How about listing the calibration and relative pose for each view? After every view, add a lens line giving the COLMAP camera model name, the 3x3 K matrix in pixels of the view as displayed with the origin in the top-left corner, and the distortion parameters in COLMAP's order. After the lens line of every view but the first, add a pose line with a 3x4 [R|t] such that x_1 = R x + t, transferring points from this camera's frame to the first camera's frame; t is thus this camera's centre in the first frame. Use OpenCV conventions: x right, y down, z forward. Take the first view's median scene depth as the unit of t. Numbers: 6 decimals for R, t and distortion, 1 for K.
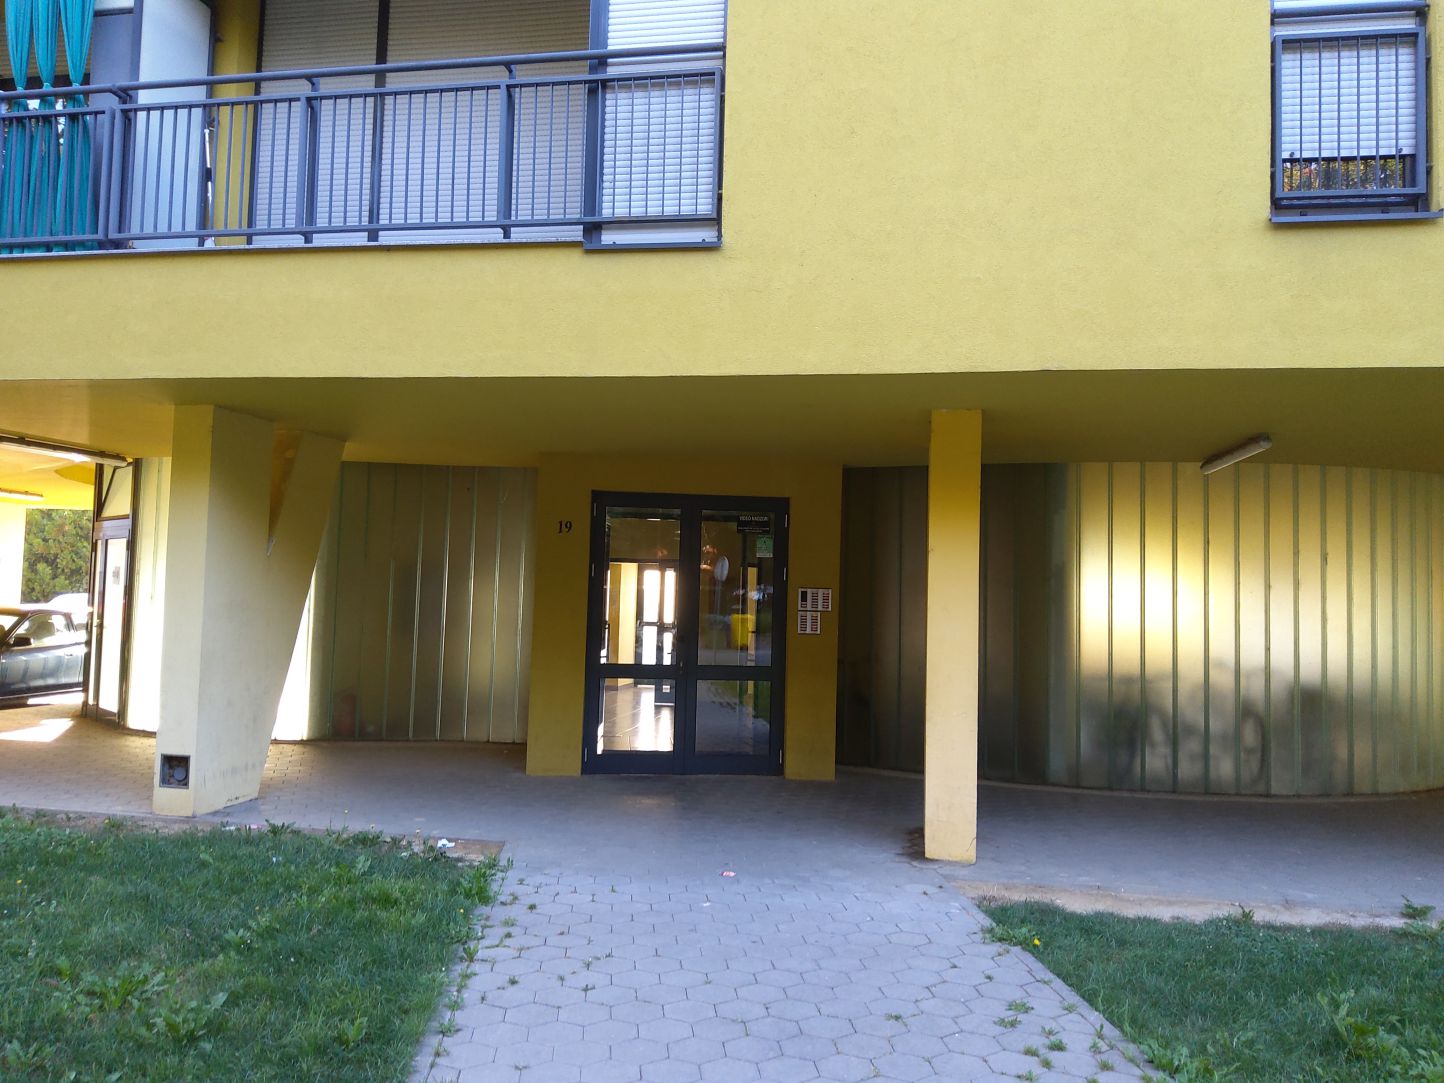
lens RADIAL K [[1079.8, 0, 722.0], [0, 1079.8, 541.5], [0, 0, 1]] dist [0.070281, -0.085048]
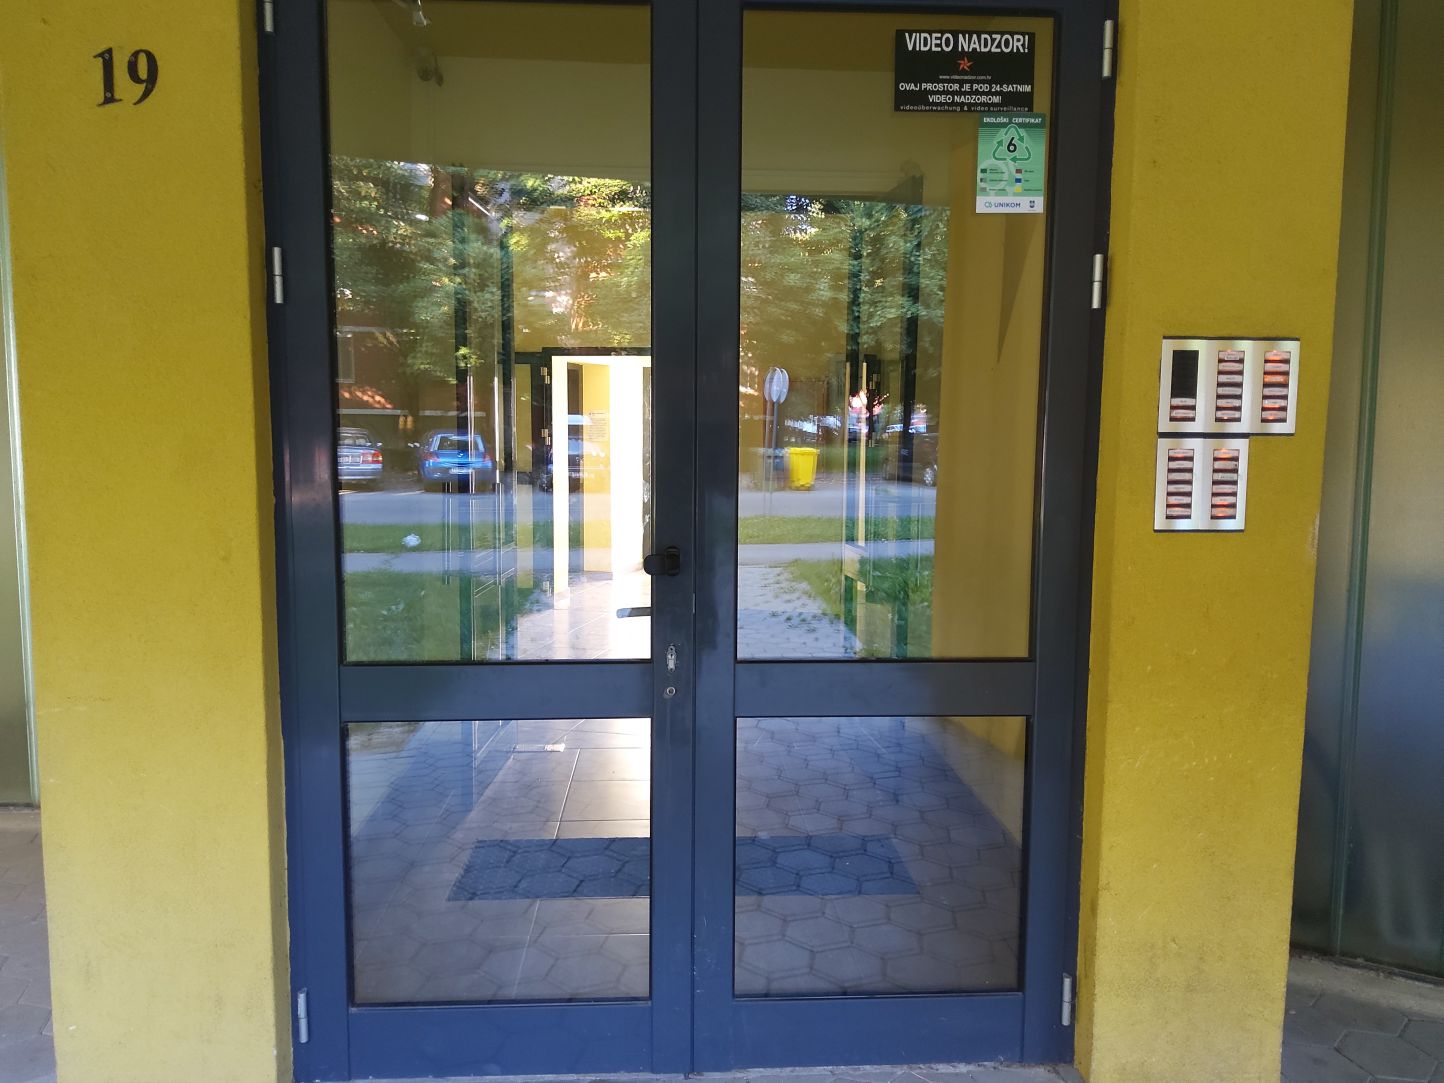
lens RADIAL K [[1079.8, 0, 722.0], [0, 1079.8, 541.5], [0, 0, 1]] dist [0.070281, -0.085048]
pose [[0.999063, -0.016301, -0.040095, -0.016343], [0.022500, 0.986958, 0.159400, 0.048316], [0.036974, -0.160153, 0.986399, 0.781876]]
